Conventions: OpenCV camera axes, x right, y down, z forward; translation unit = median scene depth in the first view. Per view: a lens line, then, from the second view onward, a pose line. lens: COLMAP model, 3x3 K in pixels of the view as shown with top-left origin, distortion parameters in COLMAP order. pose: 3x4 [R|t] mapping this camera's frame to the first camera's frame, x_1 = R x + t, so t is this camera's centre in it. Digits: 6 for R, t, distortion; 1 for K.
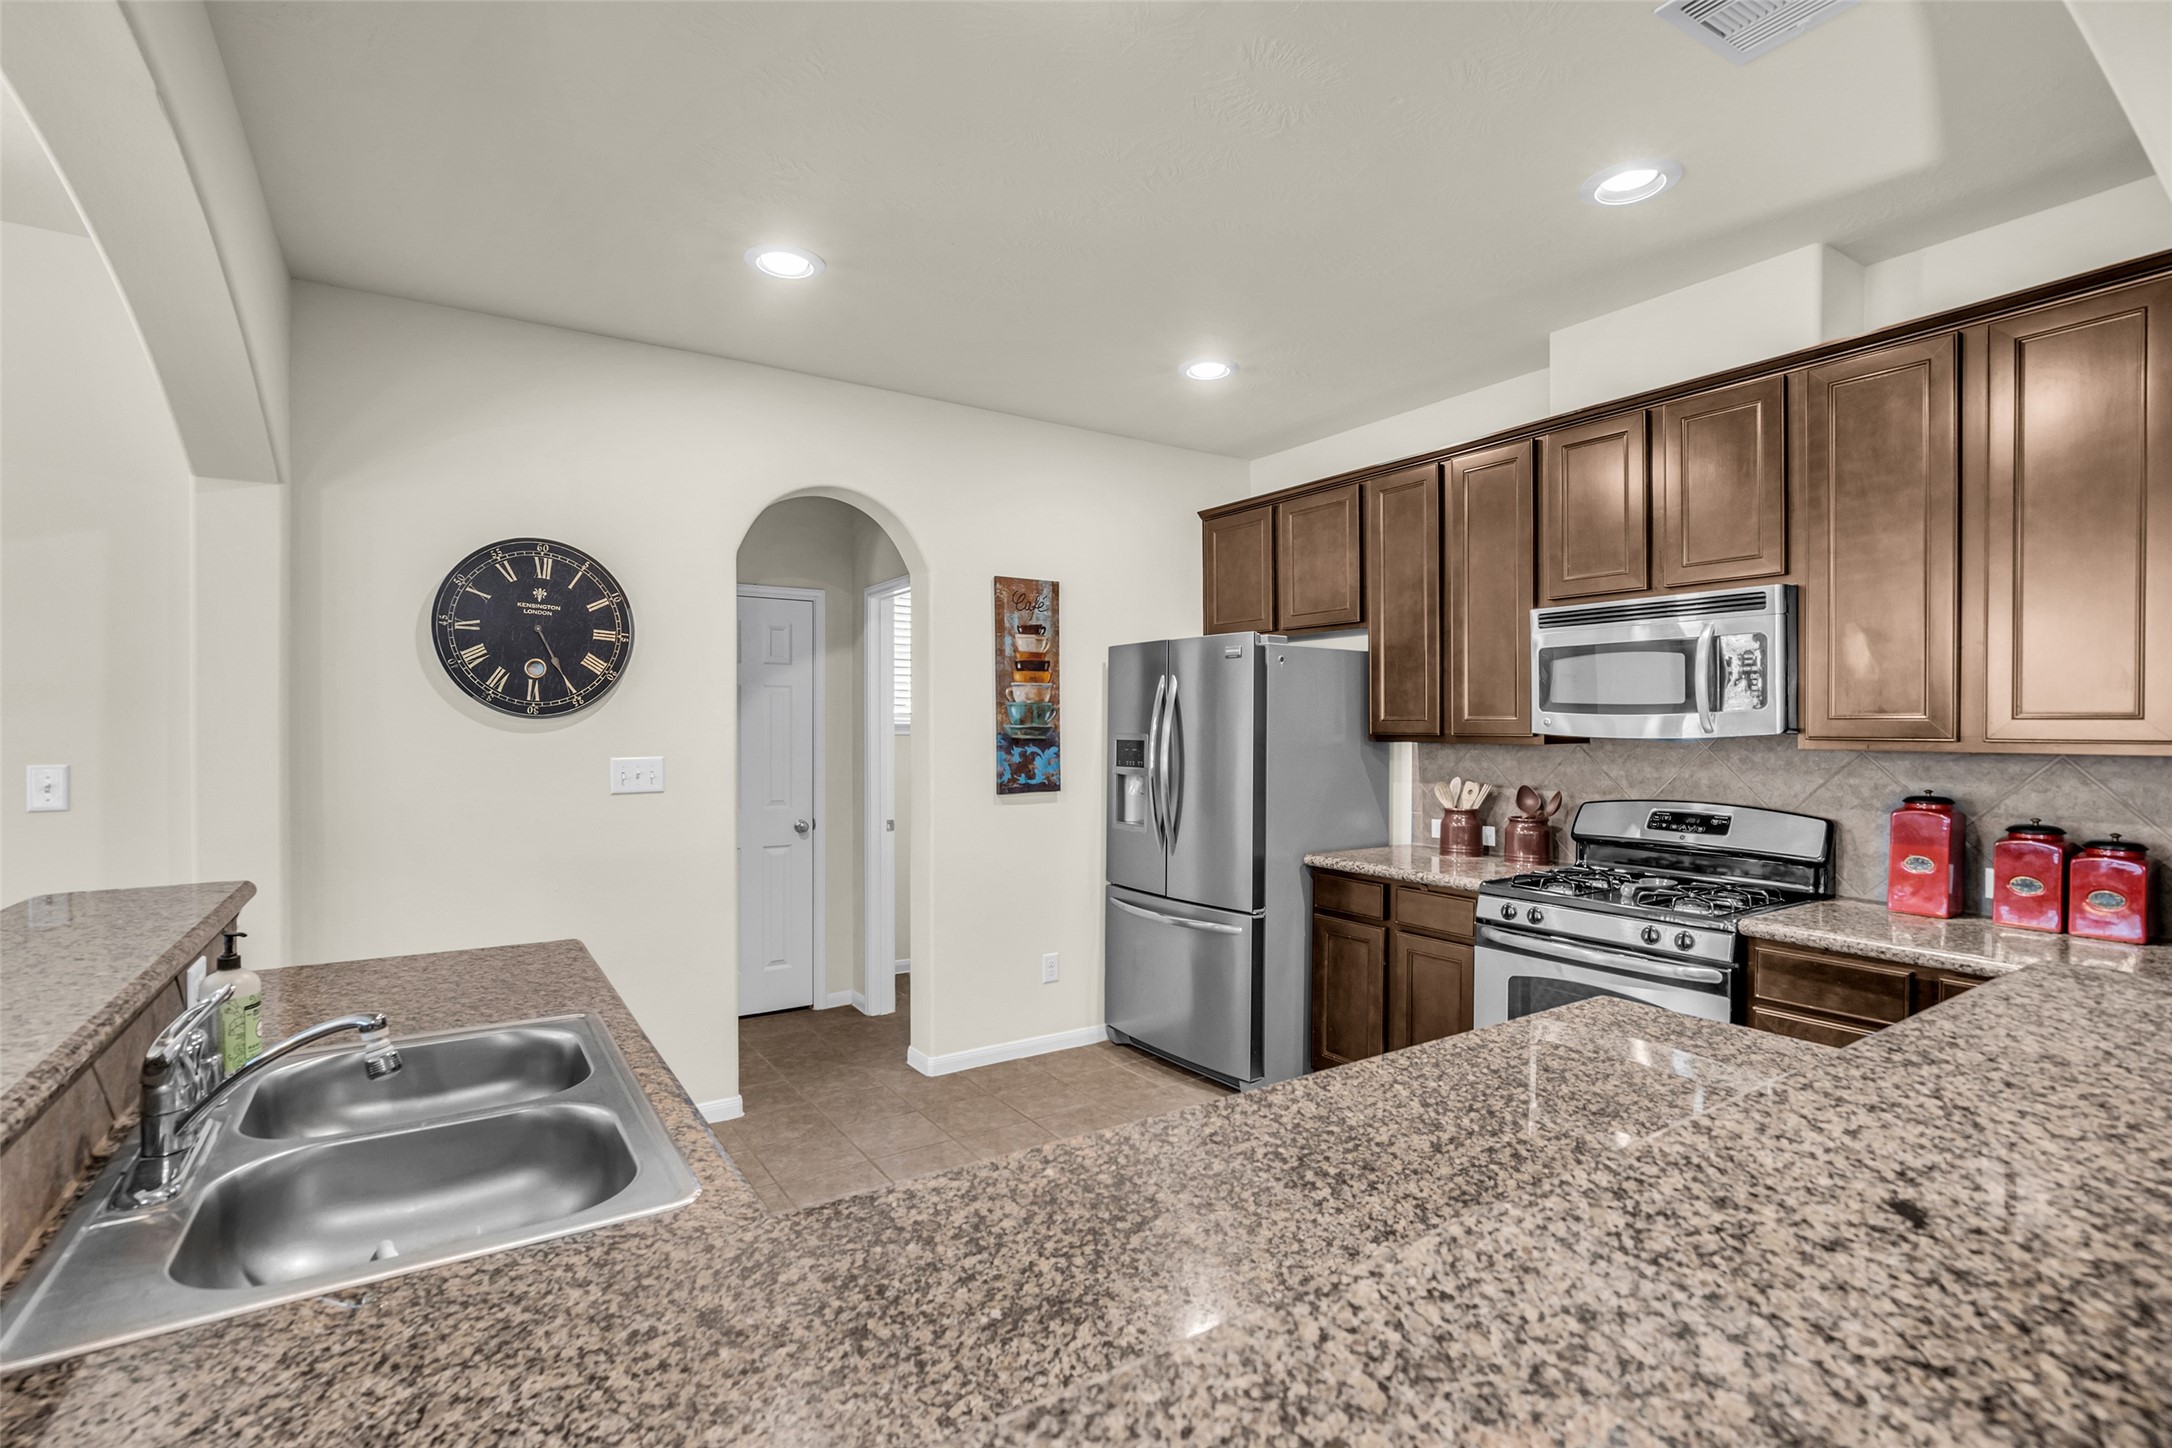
lens RADIAL K [[1003.4, 0, 1078.8], [0, 1003.4, 740.4], [0, 0, 1]] dist [-0.017163, 0.004054]
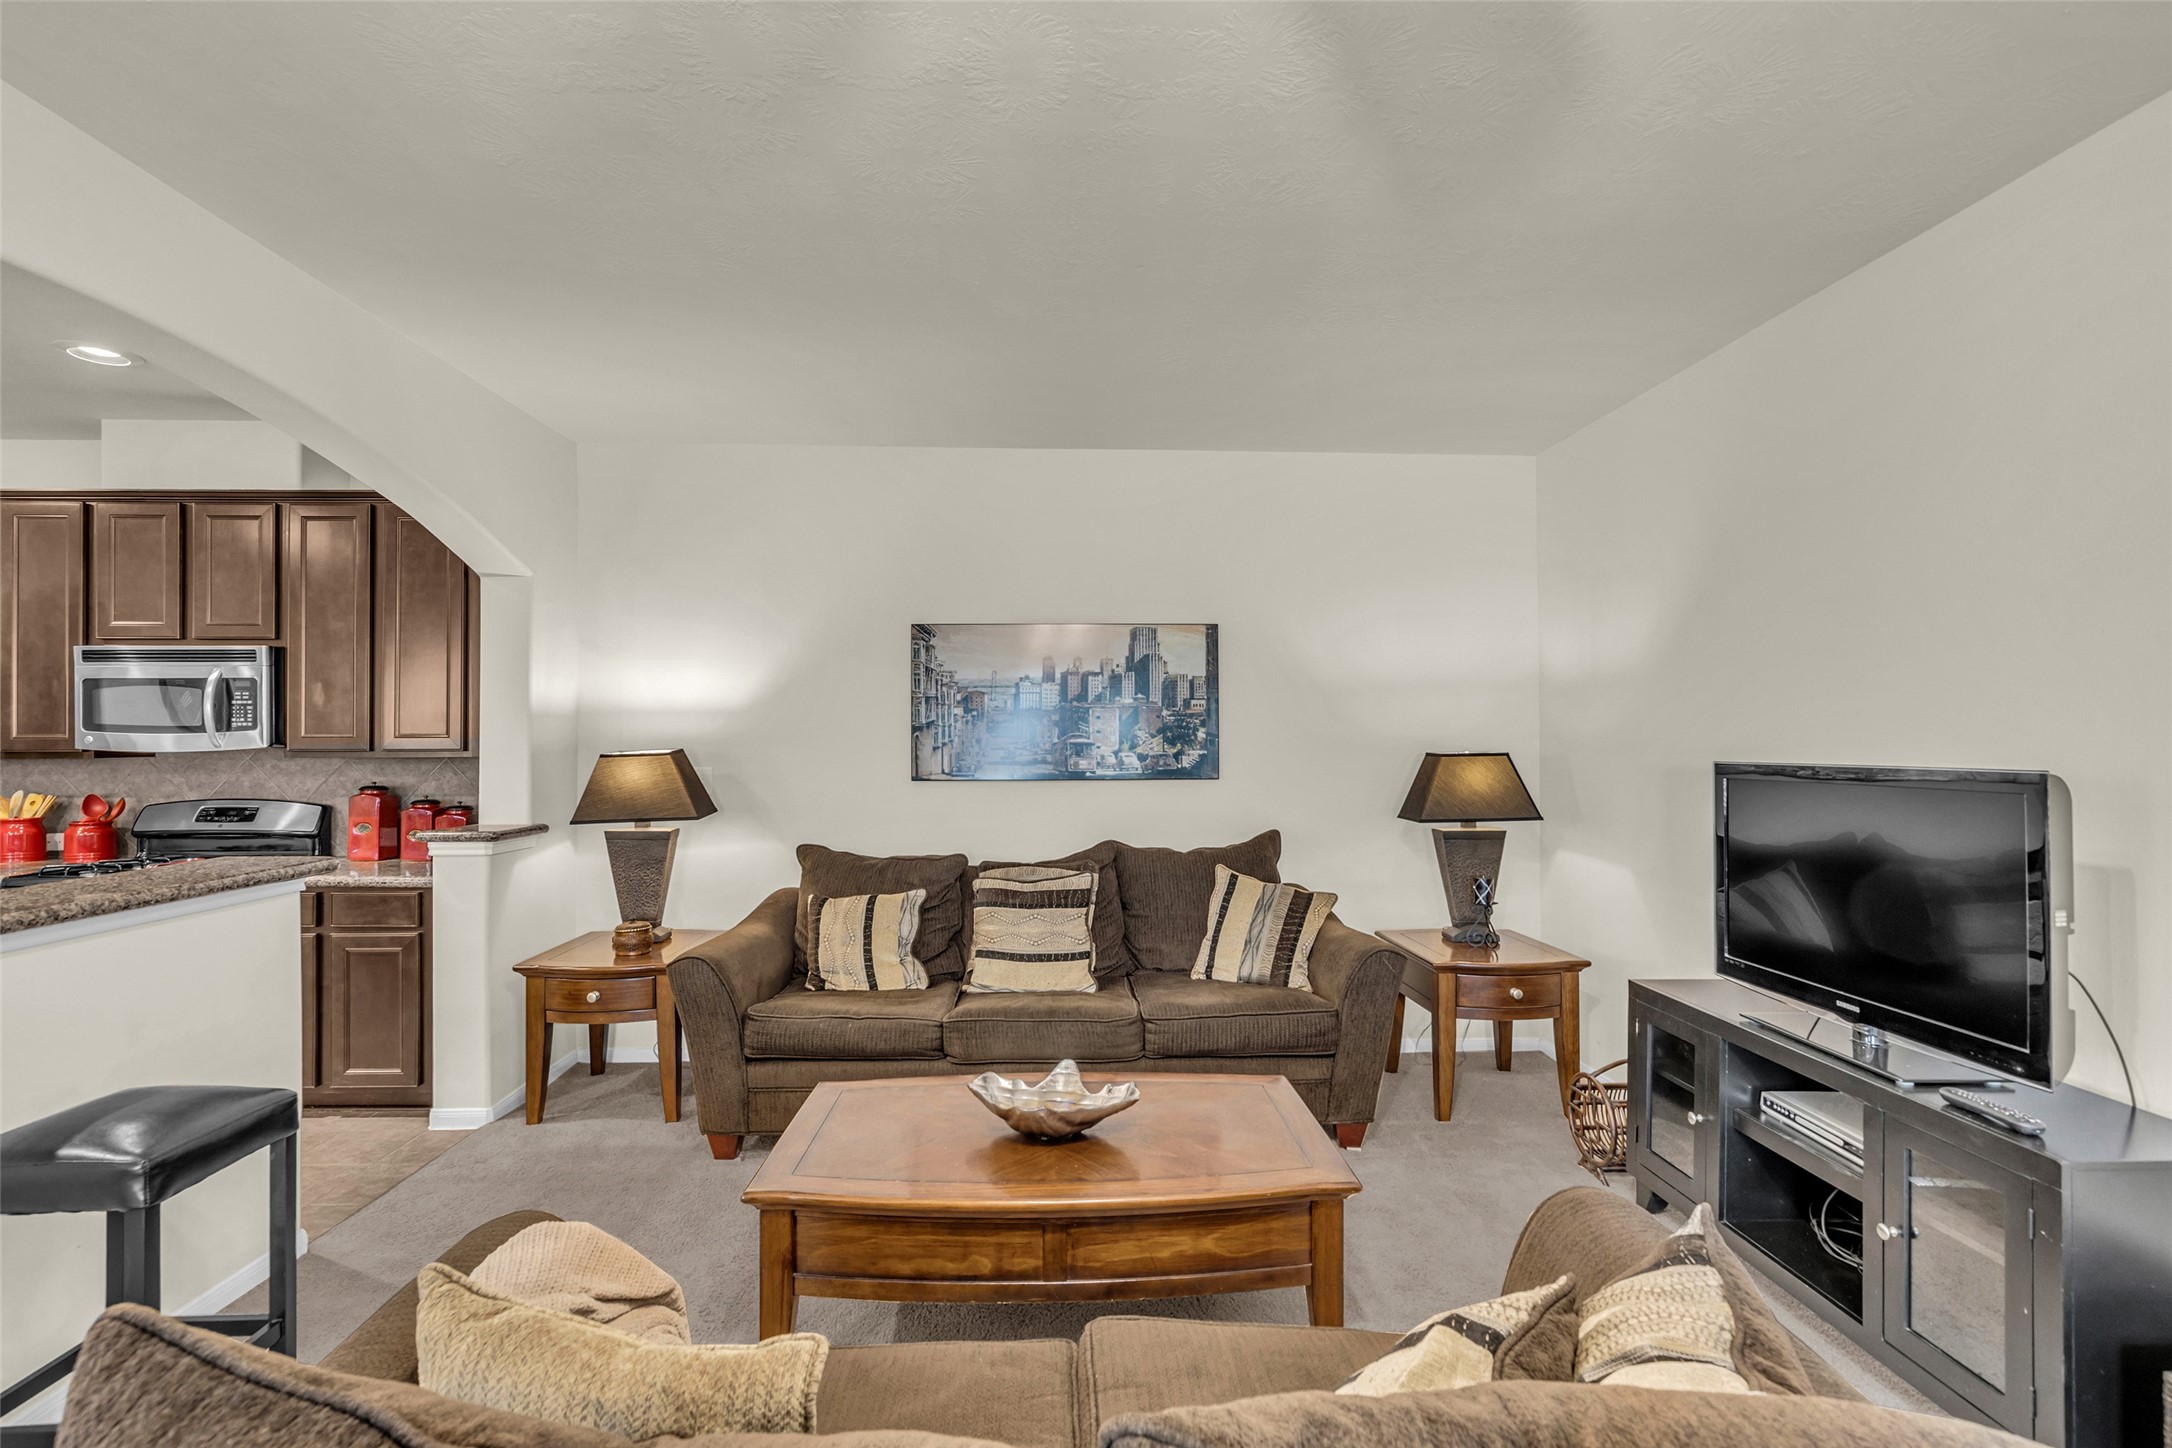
lens RADIAL K [[1003.4, 0, 1085.5], [0, 1003.4, 725.4], [0, 0, 1]] dist [-0.017163, 0.004054]
pose [[0.509258, 0.010299, 0.860552, 0.045823], [0.016585, 0.999625, -0.021778, 0.009652], [-0.860454, 0.025363, 0.508896, -0.584573]]
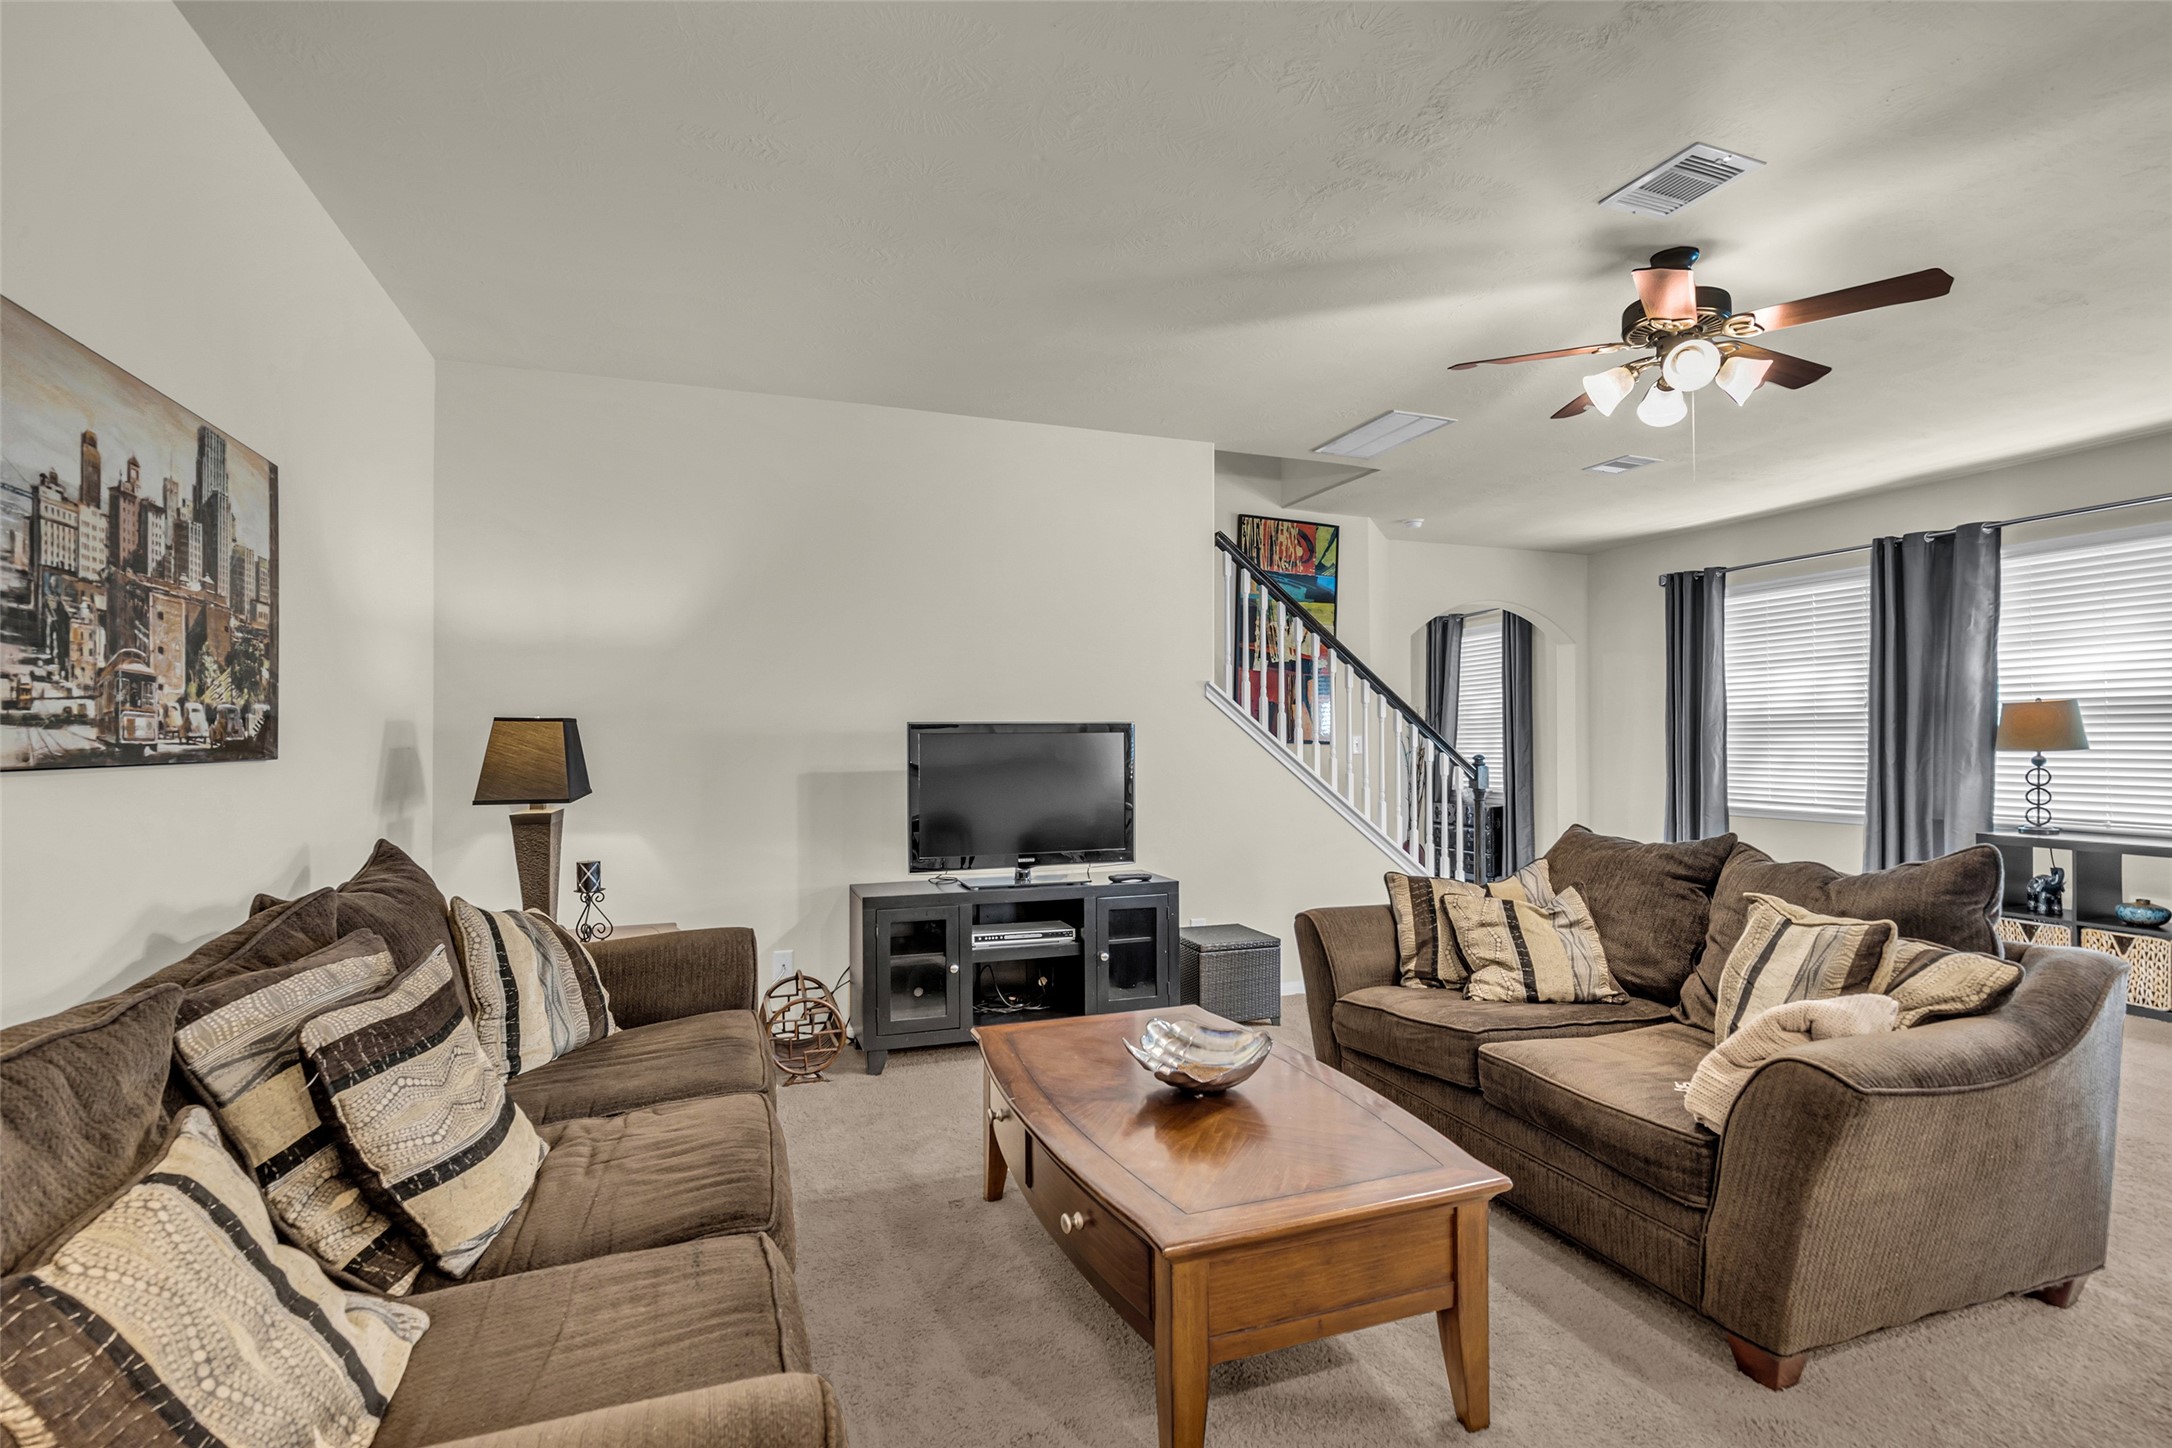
lens RADIAL K [[1003.4, 0, 1077.6], [0, 1003.4, 731.5], [0, 0, 1]] dist [-0.017163, 0.004054]
pose [[-0.971394, 0.007083, 0.237370, 0.538626], [0.009541, 0.999912, 0.009210, 0.032395], [-0.237283, 0.011211, -0.971376, 0.412715]]
